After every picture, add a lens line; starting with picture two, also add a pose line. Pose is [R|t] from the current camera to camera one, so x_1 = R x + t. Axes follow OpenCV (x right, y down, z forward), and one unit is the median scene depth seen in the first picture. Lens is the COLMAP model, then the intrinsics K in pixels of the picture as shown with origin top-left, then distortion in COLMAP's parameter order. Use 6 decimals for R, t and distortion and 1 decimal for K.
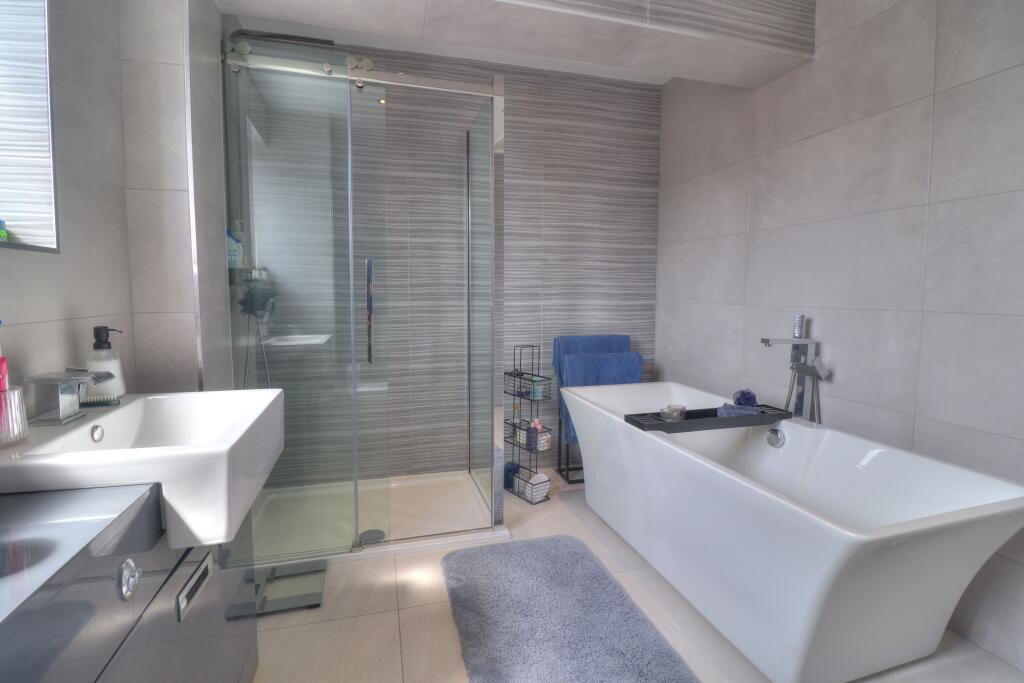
lens RADIAL K [[477.0, 0, 509.0], [0, 477.0, 335.0], [0, 0, 1]] dist [0.002430, -0.000151]
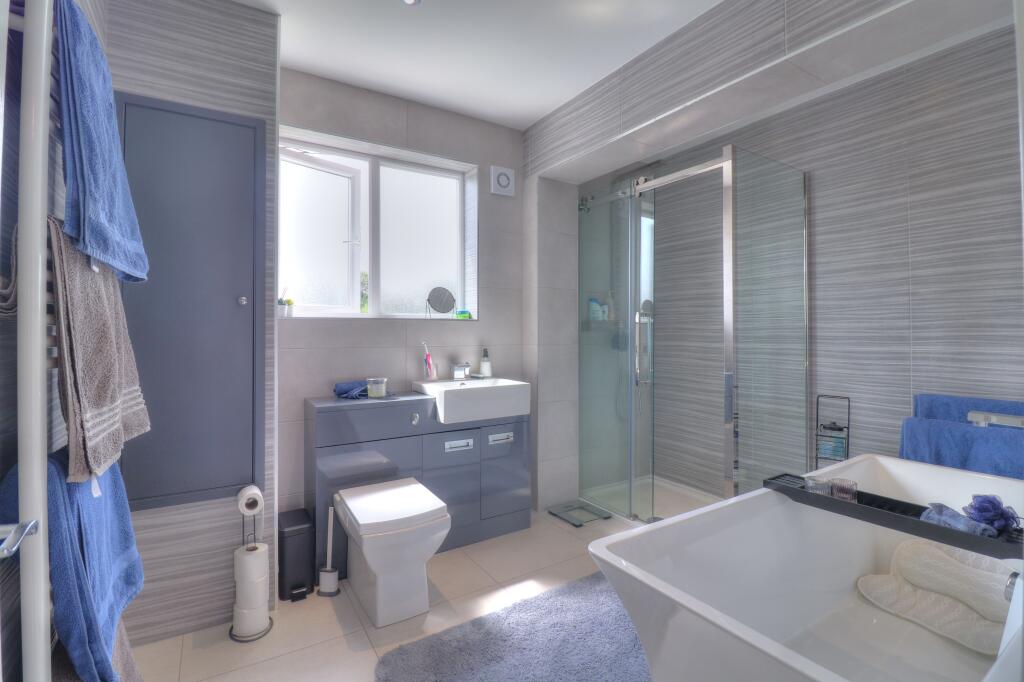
lens RADIAL K [[477.0, 0, 508.4], [0, 477.0, 336.6], [0, 0, 1]] dist [0.002430, -0.000151]
pose [[0.282661, 0.005680, -0.959203, 0.643141], [-0.086177, 0.996089, -0.019497, -0.016021], [0.955341, 0.088173, 0.282045, 0.153856]]
